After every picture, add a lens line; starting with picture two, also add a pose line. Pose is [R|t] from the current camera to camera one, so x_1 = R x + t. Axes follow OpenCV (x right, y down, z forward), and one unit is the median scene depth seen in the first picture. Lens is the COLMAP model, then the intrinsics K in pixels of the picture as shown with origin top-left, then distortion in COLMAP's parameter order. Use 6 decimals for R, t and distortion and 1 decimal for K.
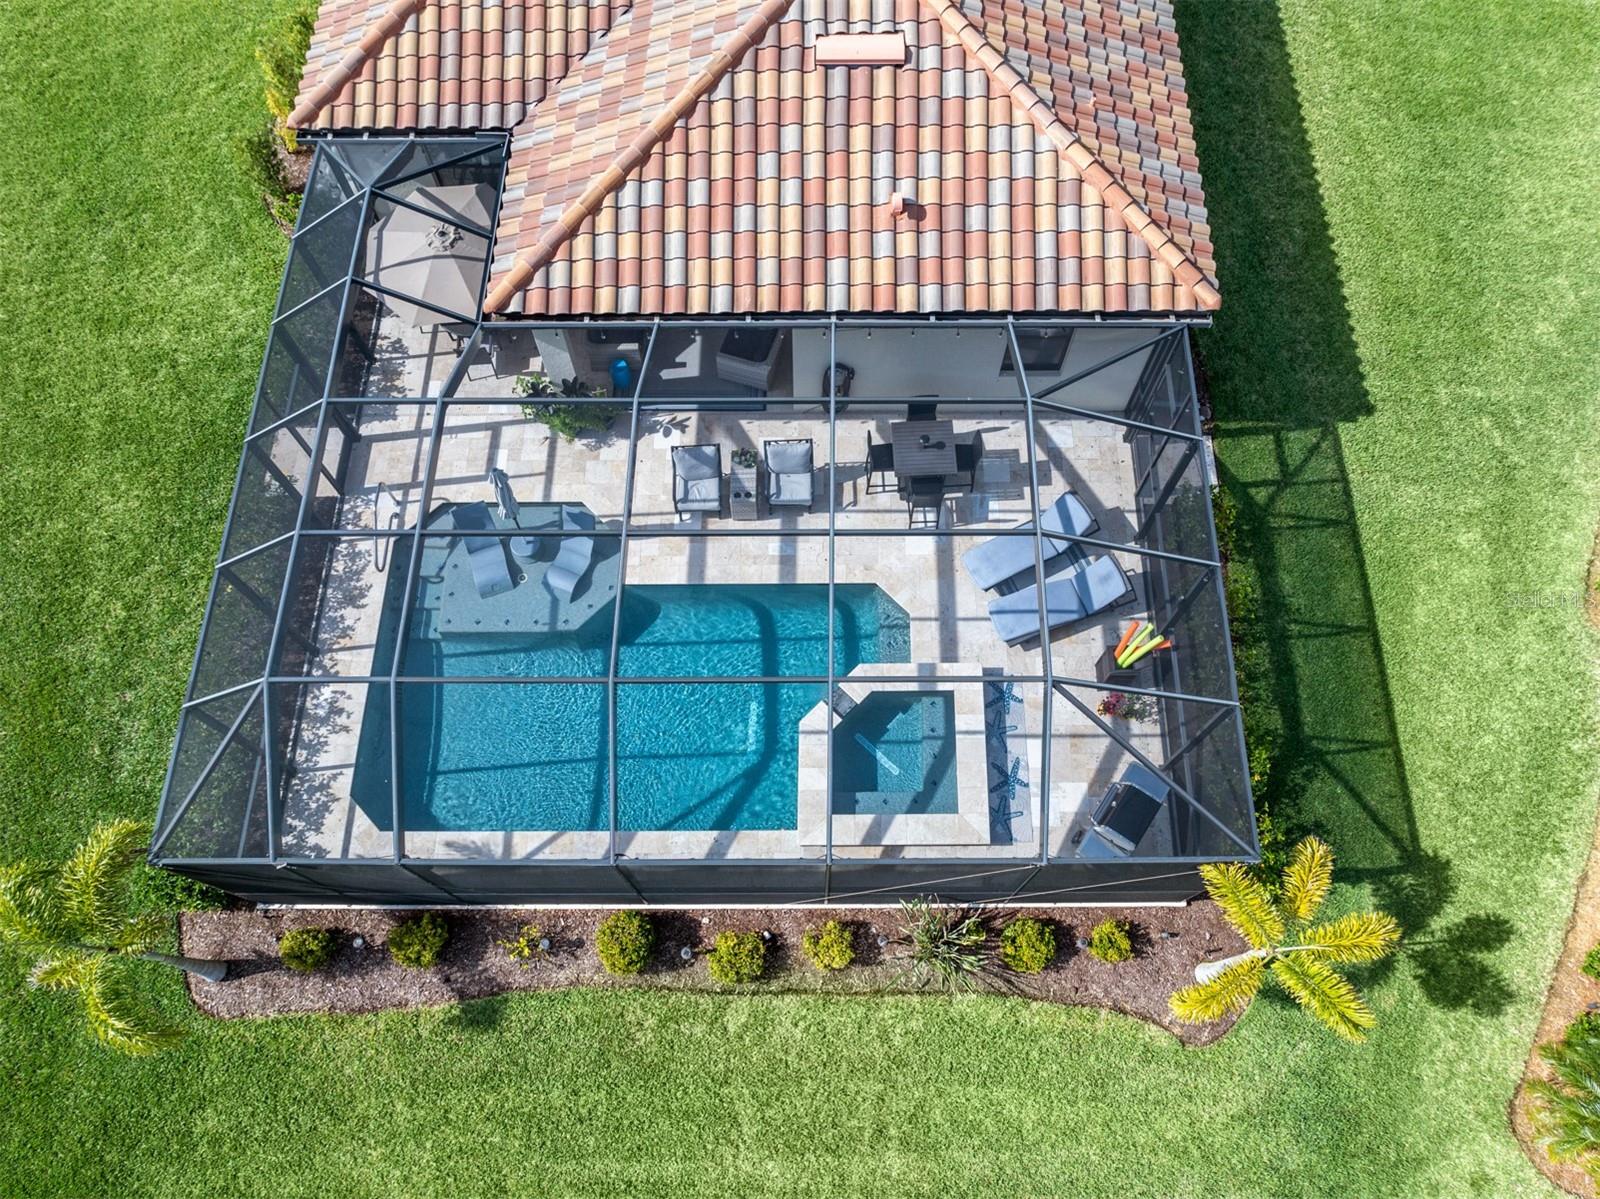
lens RADIAL K [[1094.4, 0, 816.3], [0, 1094.4, 603.2], [0, 0, 1]] dist [-0.031059, 0.019786]
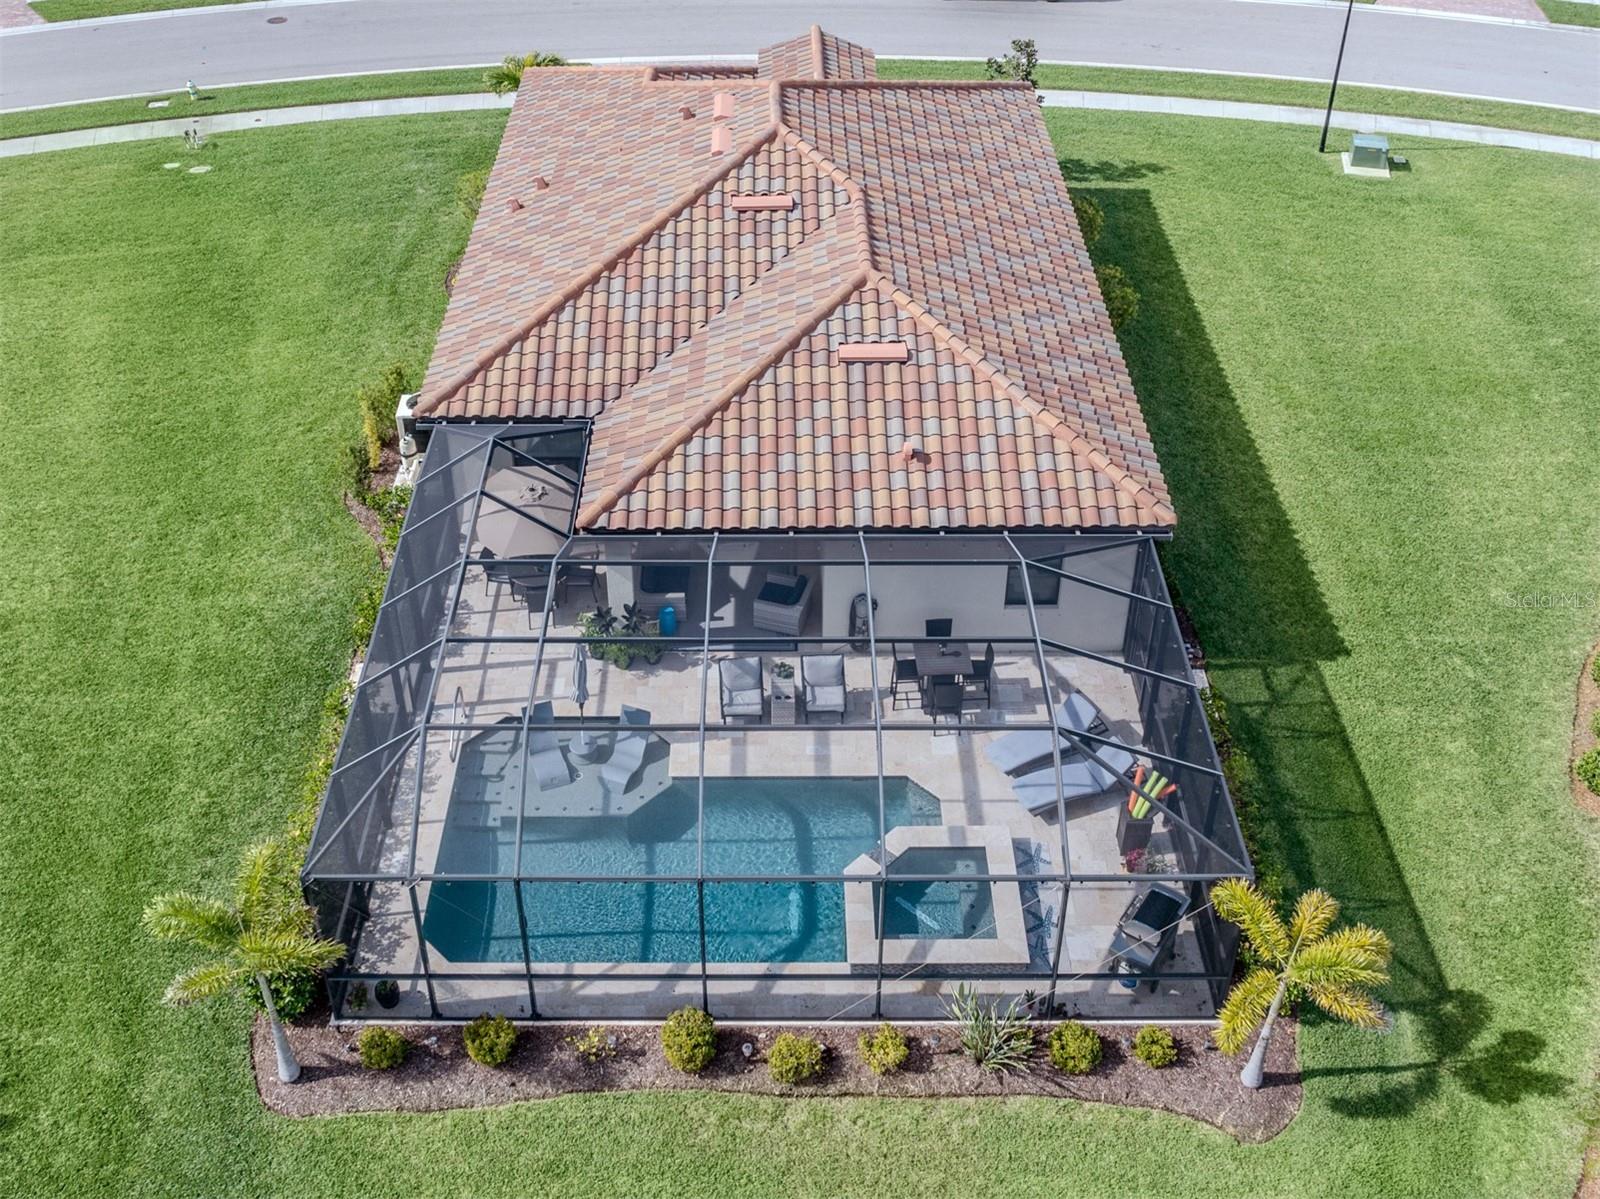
lens RADIAL K [[1721.5, 0, 800.0], [0, 1721.5, 599.5], [0, 0, 1]] dist [-0.015856, -0.031826]
pose [[0.999537, -0.015173, 0.026380, -0.098191], [0.026229, 0.869104, -0.493933, 0.708709], [-0.015433, 0.494396, 0.869100, -0.596025]]
